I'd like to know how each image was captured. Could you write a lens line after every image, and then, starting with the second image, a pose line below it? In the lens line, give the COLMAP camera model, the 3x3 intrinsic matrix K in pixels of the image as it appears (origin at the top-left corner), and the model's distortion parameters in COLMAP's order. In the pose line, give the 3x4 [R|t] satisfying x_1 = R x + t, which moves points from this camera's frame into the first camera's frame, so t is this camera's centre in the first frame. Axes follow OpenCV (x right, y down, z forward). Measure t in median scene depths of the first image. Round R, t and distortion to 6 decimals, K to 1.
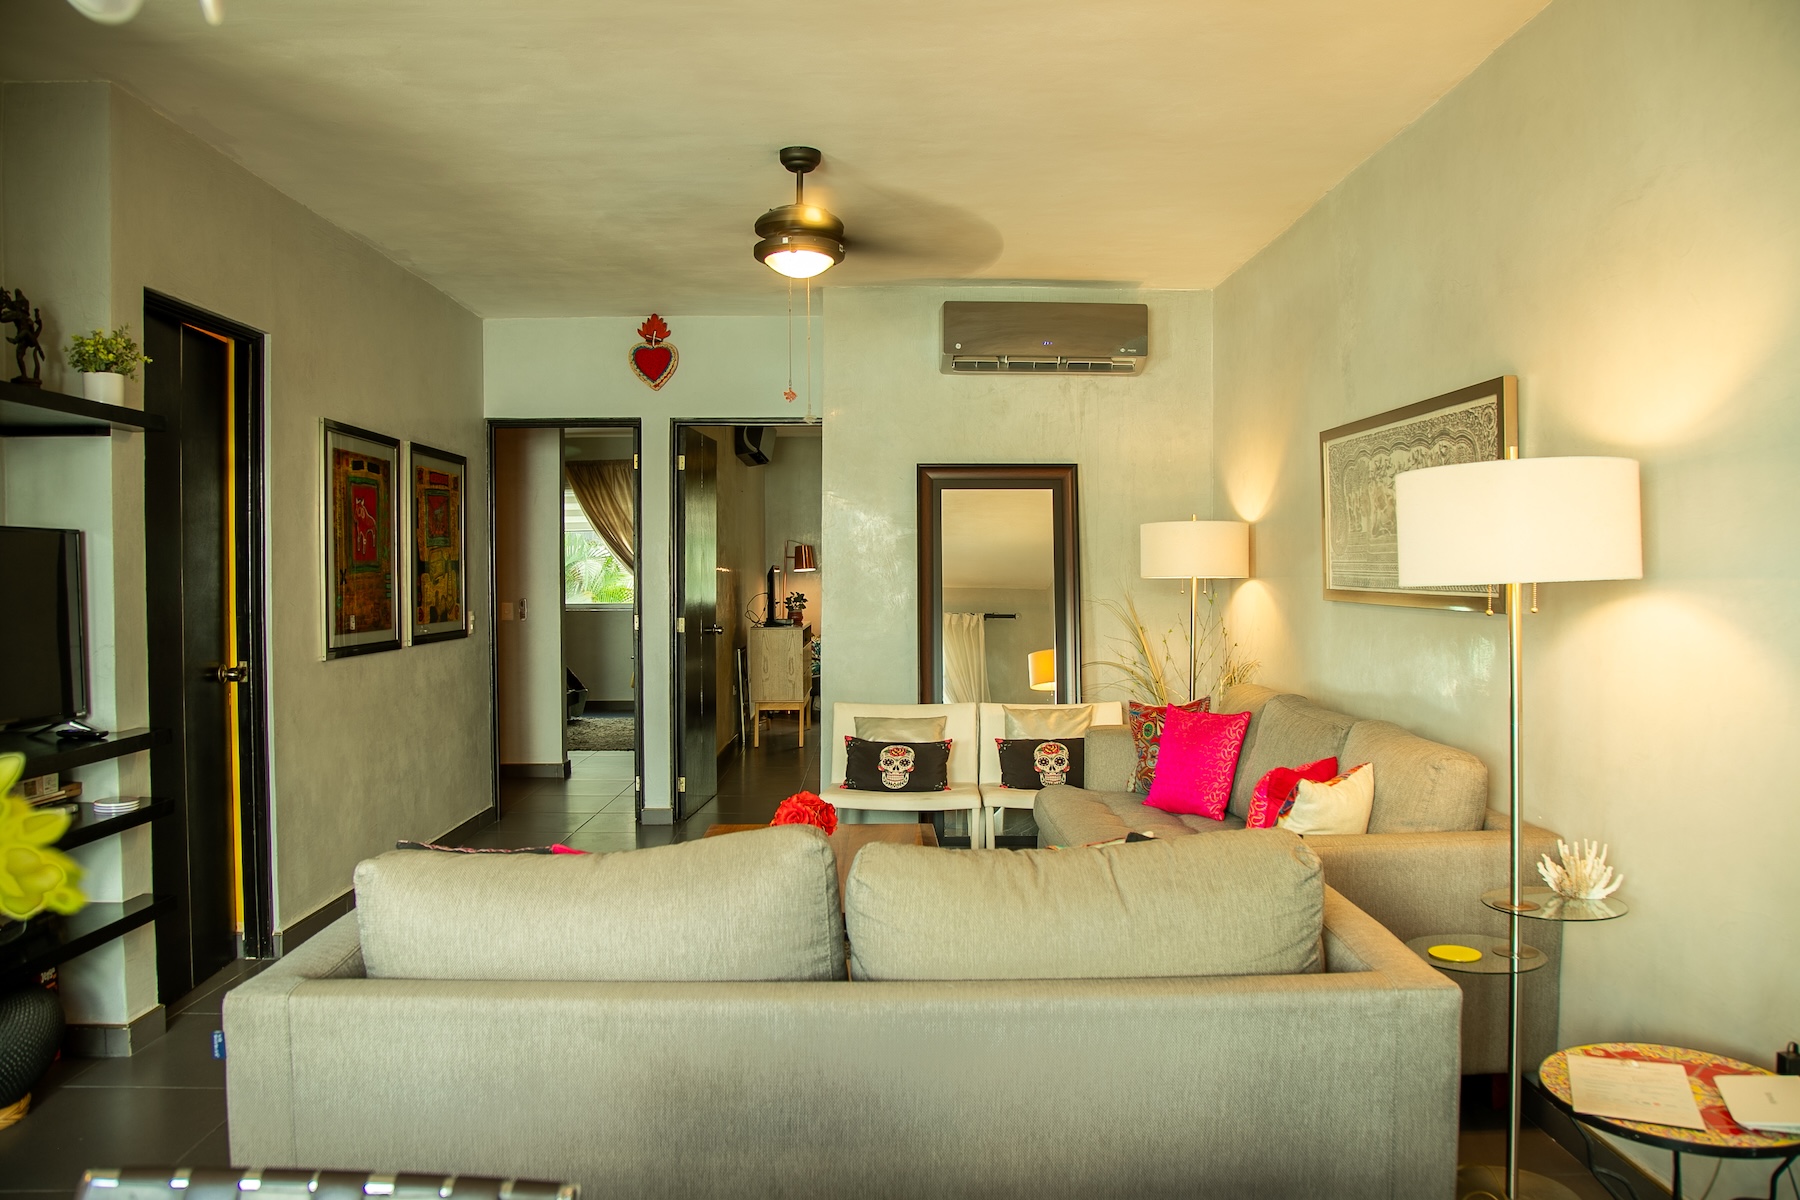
lens RADIAL K [[1250.4, 0, 893.2], [0, 1250.4, 597.4], [0, 0, 1]] dist [-0.122204, 0.064601]
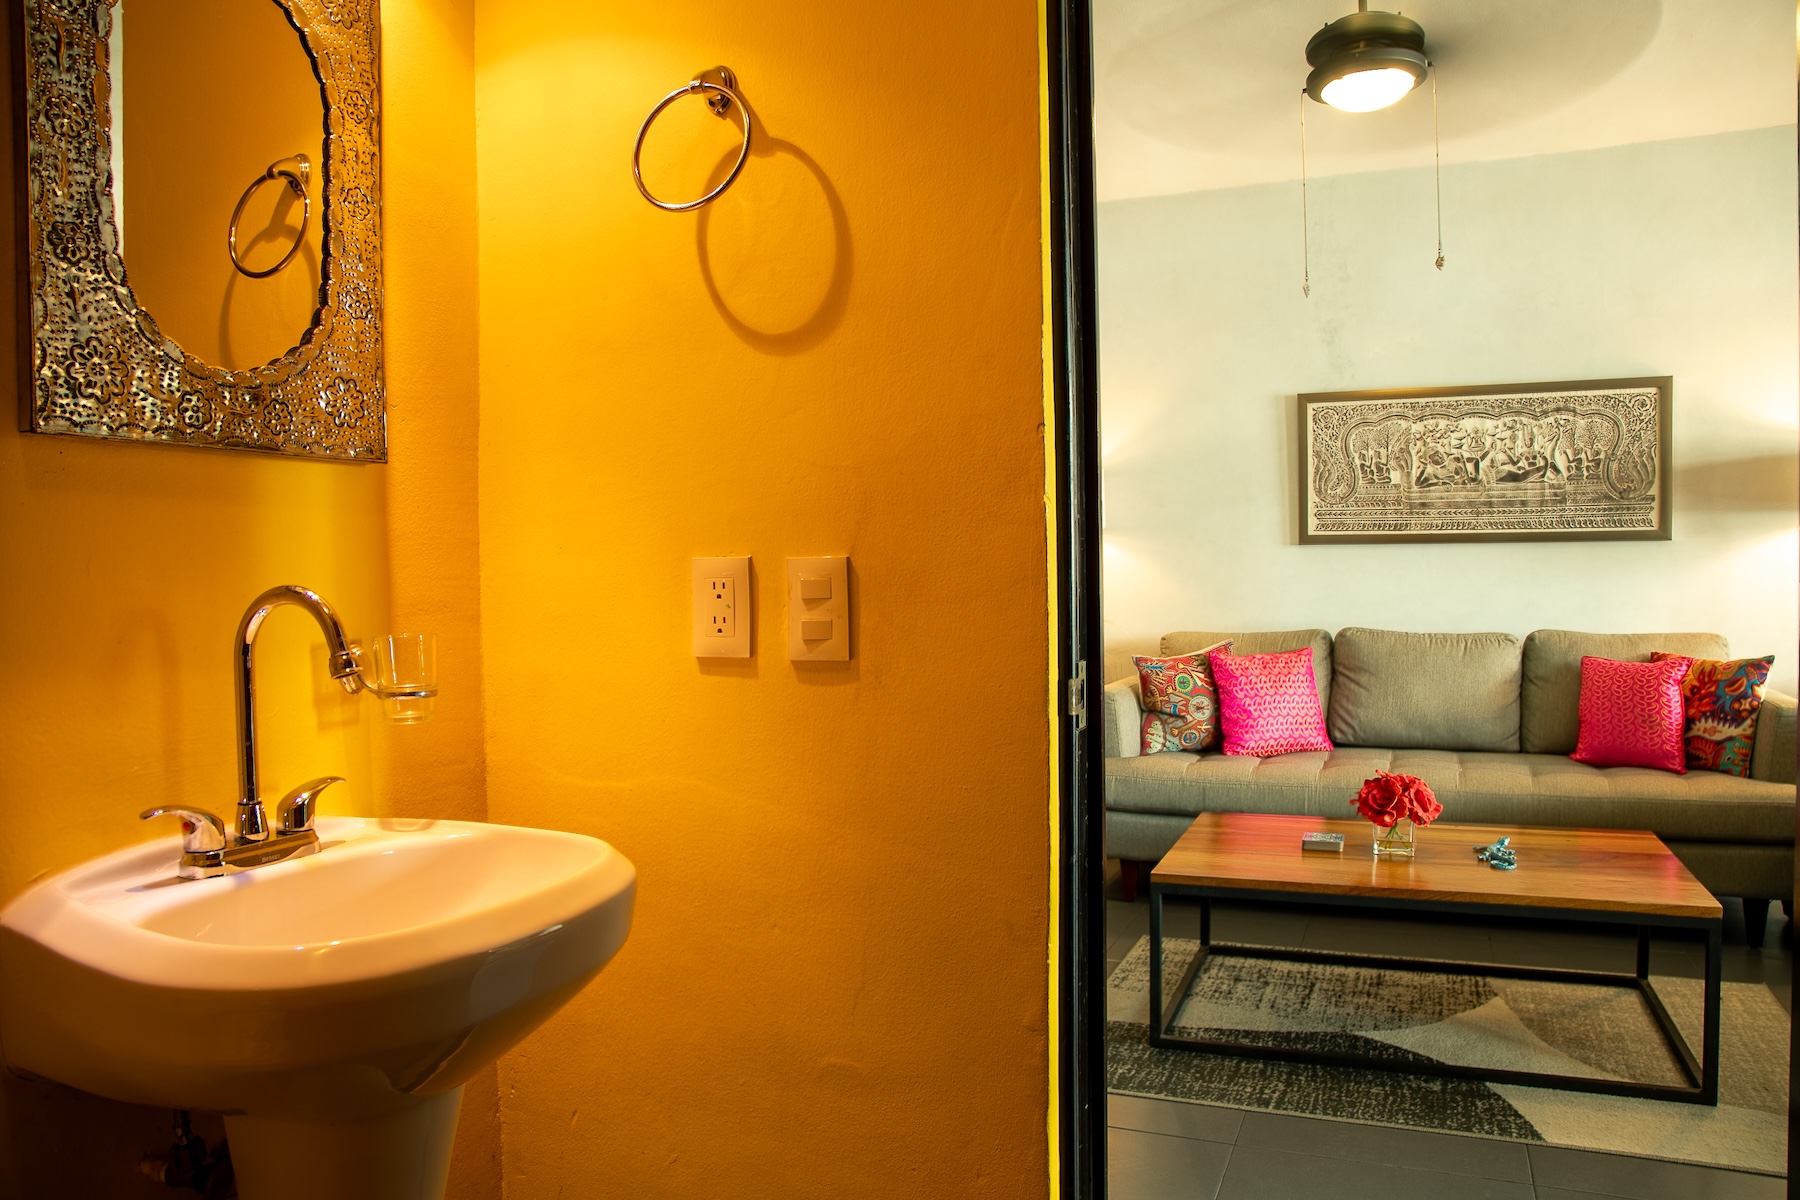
lens RADIAL K [[1250.4, 0, 886.9], [0, 1250.4, 603.5], [0, 0, 1]] dist [-0.122204, 0.064601]
pose [[0.400526, -0.022791, 0.916002, -0.618274], [0.029004, 0.999505, 0.012186, 0.023125], [-0.915826, 0.021687, 0.400989, 0.674482]]
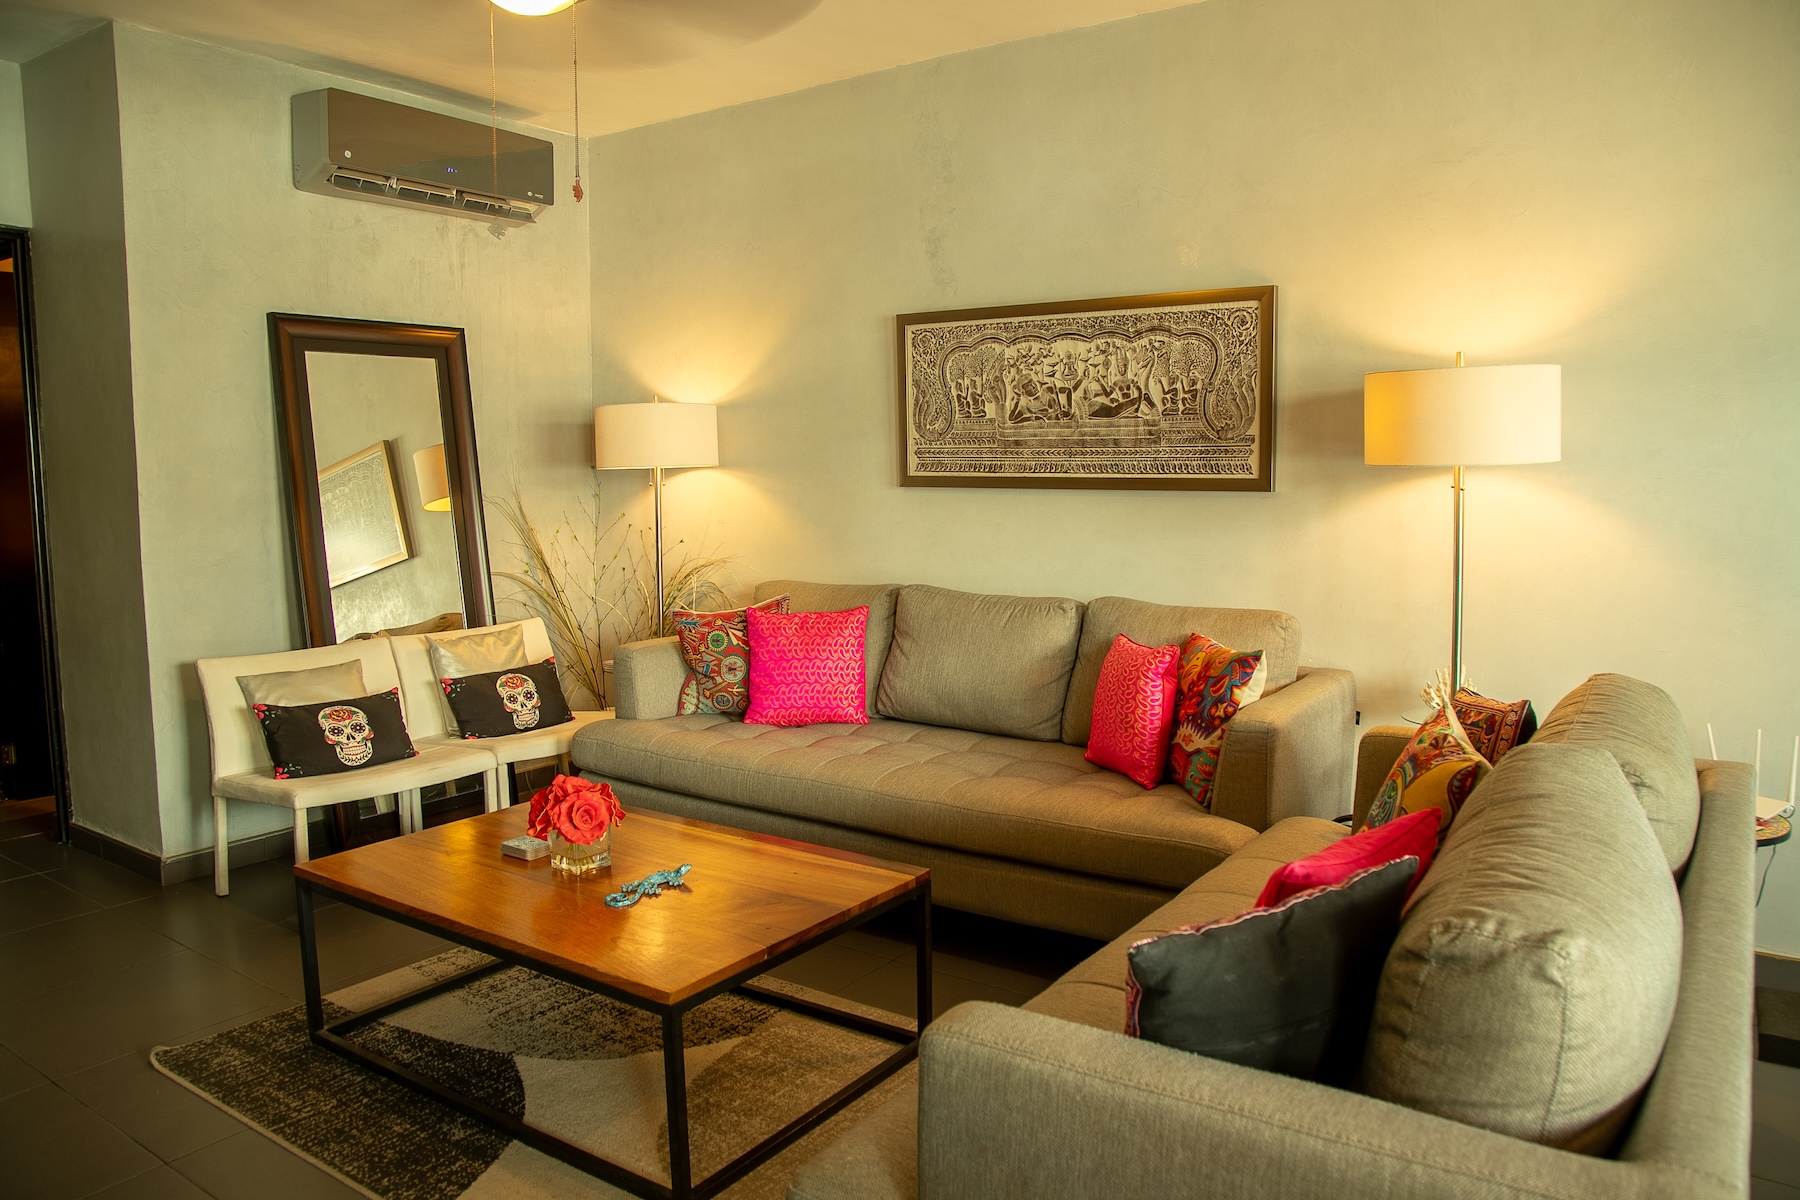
lens RADIAL K [[1250.4, 0, 899.4], [0, 1250.4, 606.9], [0, 0, 1]] dist [-0.122204, 0.064601]
pose [[0.583342, -0.093330, 0.806847, -0.350758], [0.021729, 0.994814, 0.099363, -0.001248], [-0.811936, -0.040431, 0.582345, 0.312593]]
